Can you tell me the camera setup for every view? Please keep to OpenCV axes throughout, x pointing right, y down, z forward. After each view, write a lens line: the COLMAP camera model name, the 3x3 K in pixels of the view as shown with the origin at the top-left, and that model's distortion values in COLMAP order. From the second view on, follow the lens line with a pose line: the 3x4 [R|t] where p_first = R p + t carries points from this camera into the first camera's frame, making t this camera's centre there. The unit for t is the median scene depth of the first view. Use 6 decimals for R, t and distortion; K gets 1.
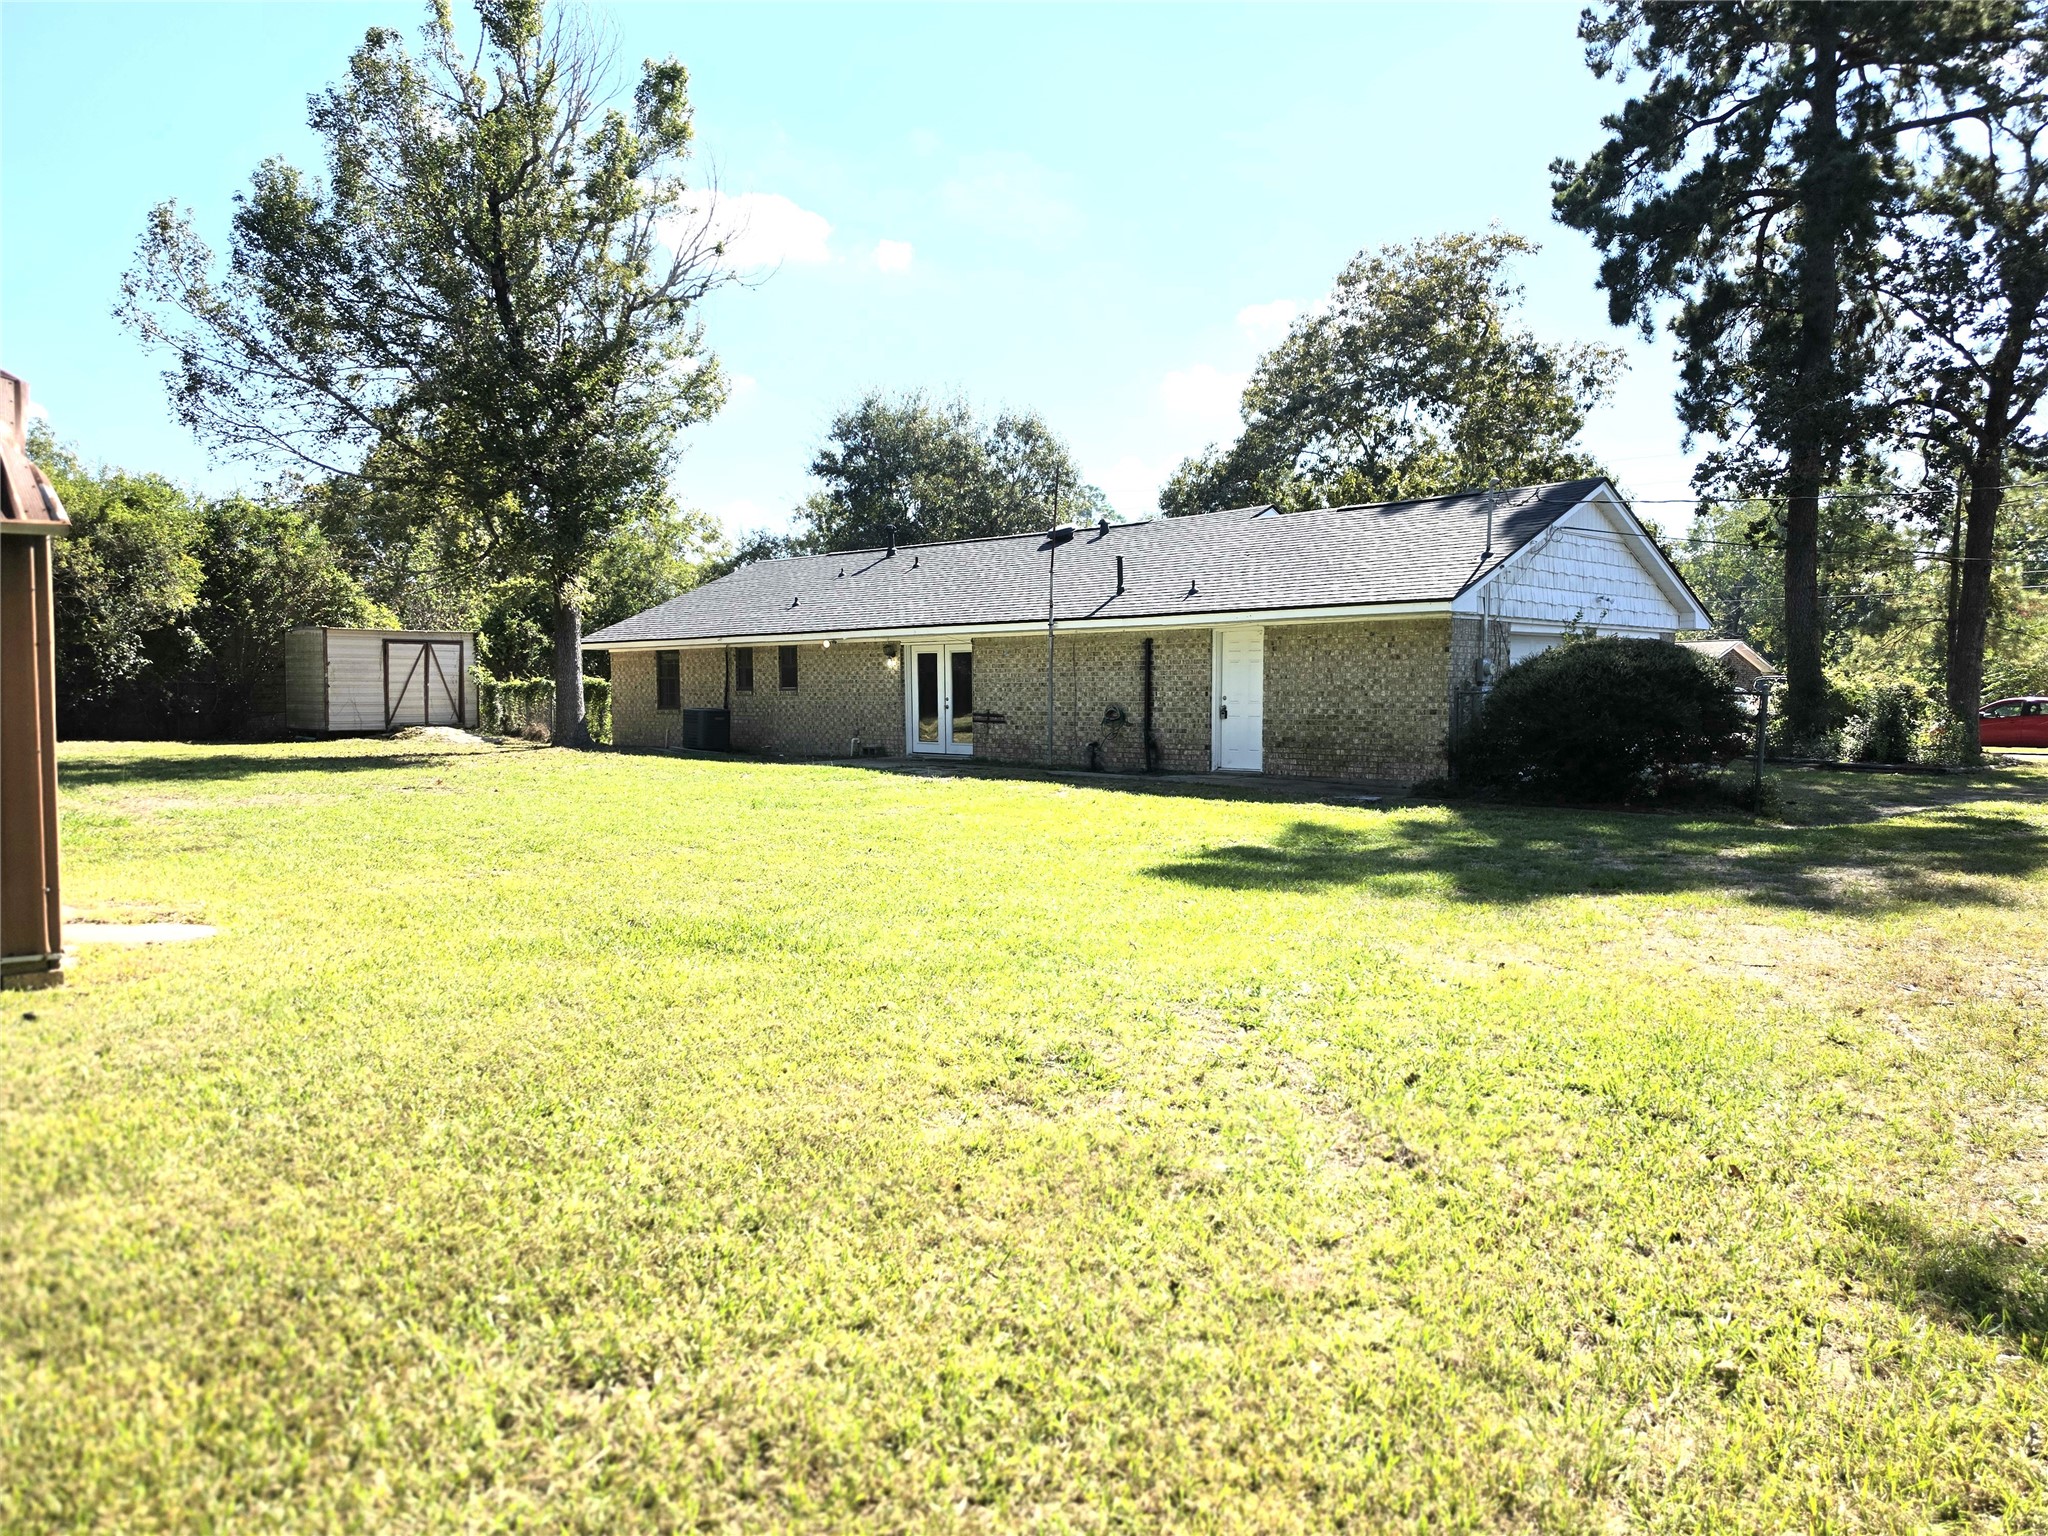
lens RADIAL K [[1408.1, 0, 1029.0], [0, 1408.1, 767.6], [0, 0, 1]] dist [0.057510, -0.043801]
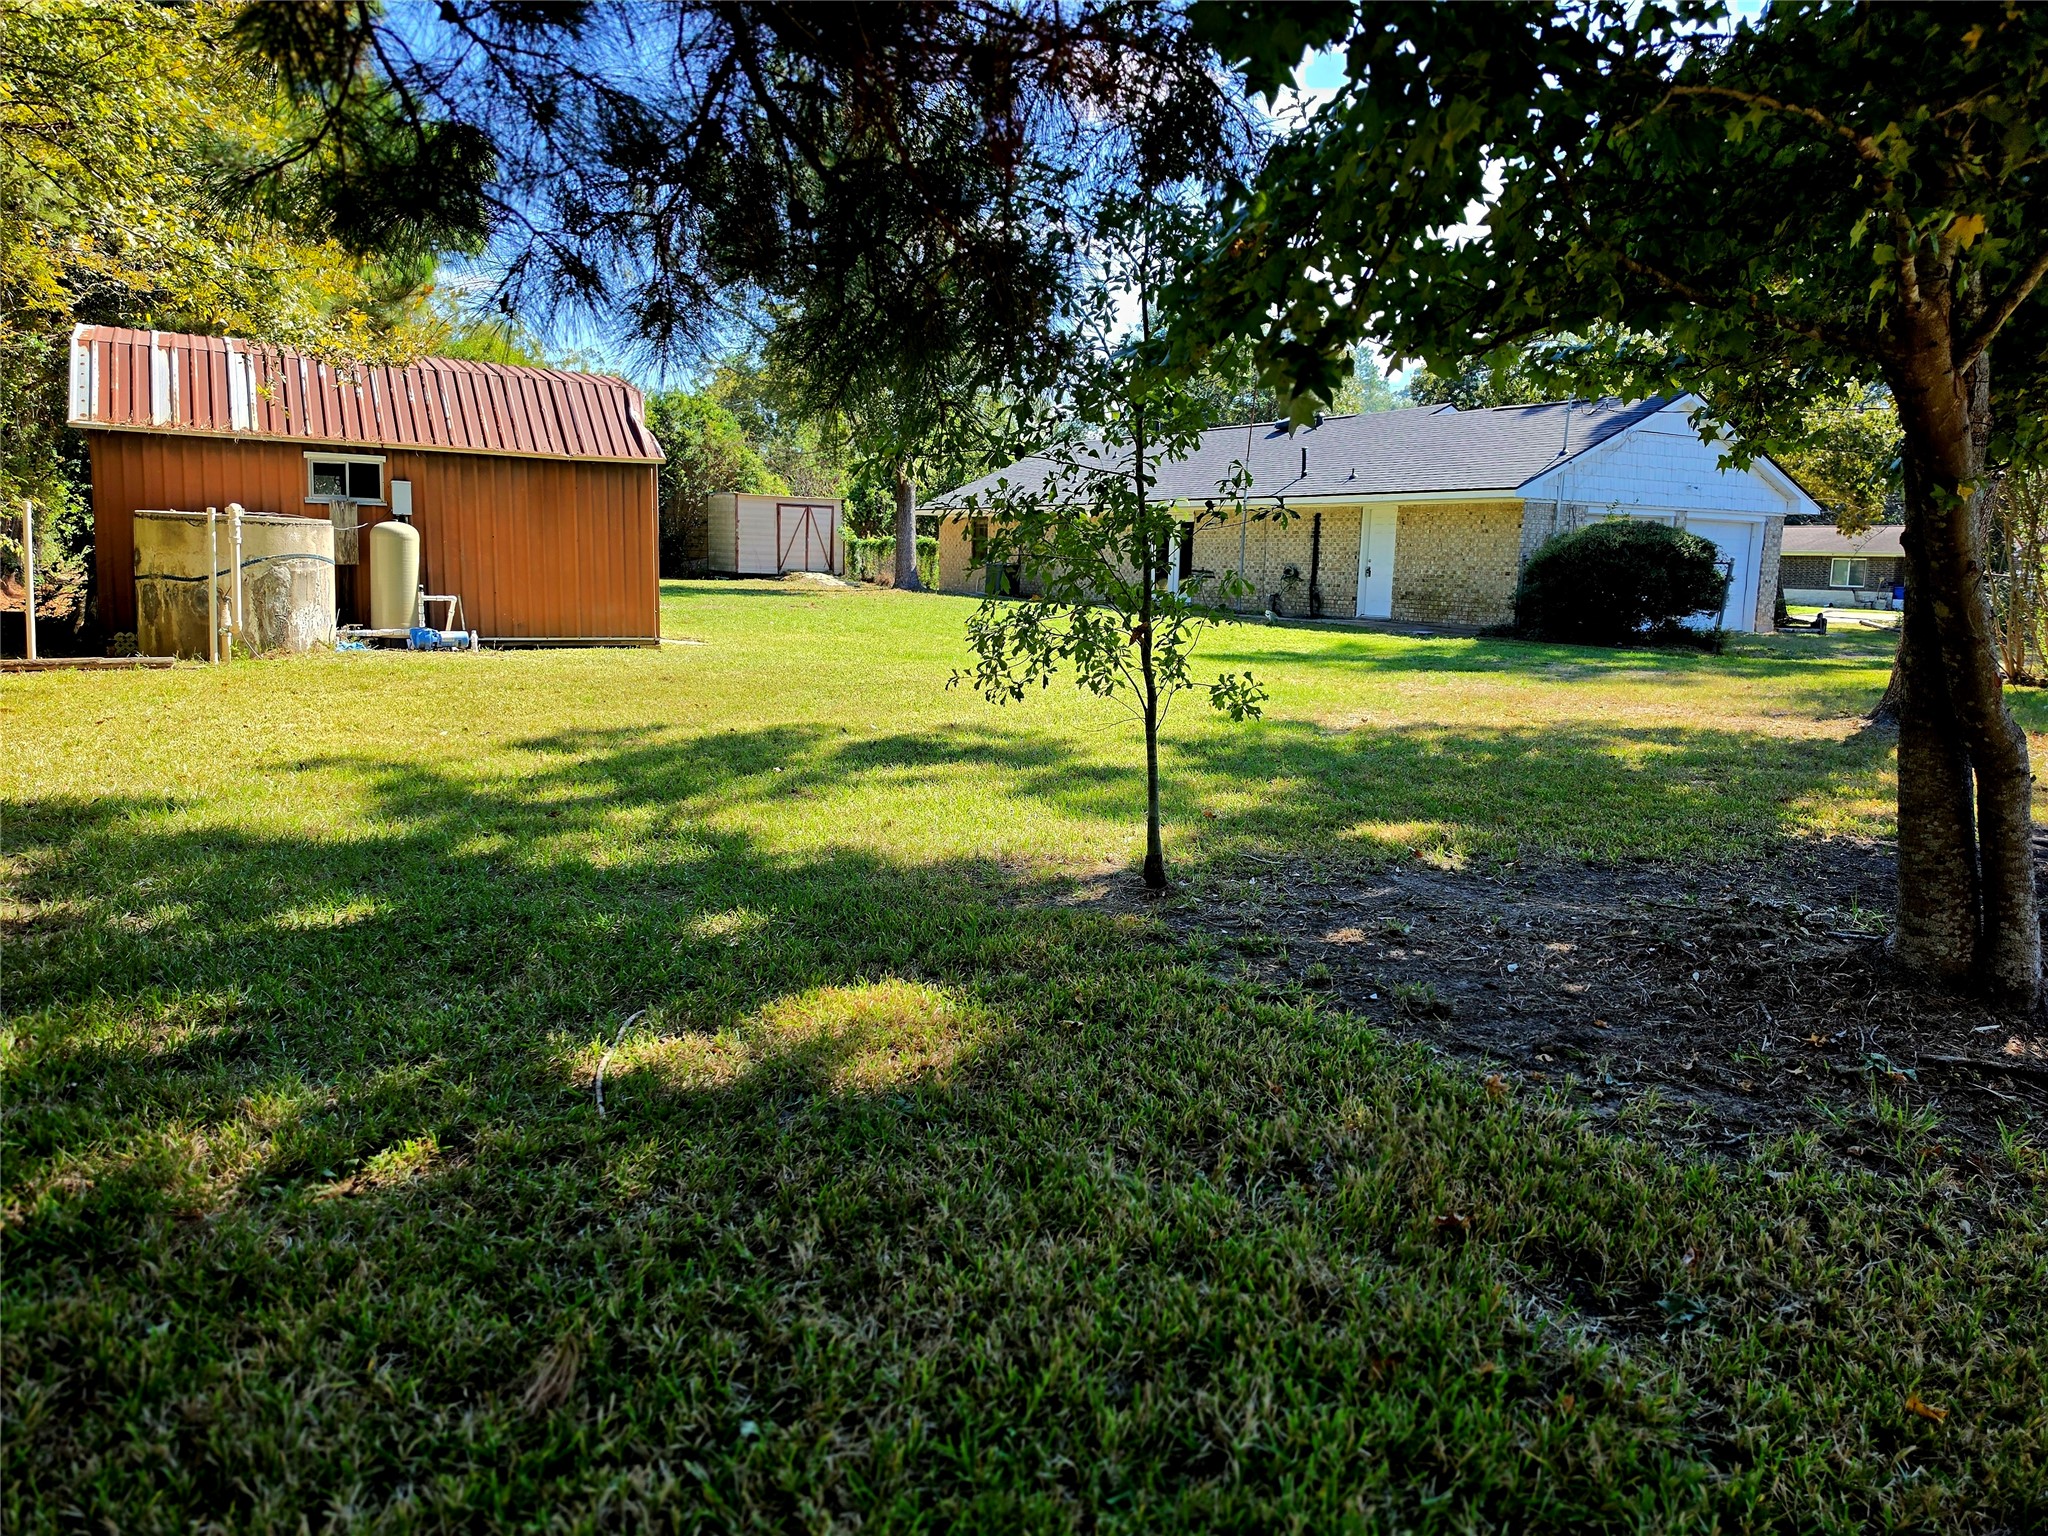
lens RADIAL K [[1408.1, 0, 1021.8], [0, 1408.1, 768.2], [0, 0, 1]] dist [0.057510, -0.043801]
pose [[0.967817, 0.061461, -0.244036, 0.104388], [-0.038626, 0.994507, 0.097281, 0.017627], [0.248674, -0.084724, 0.964875, -0.238596]]
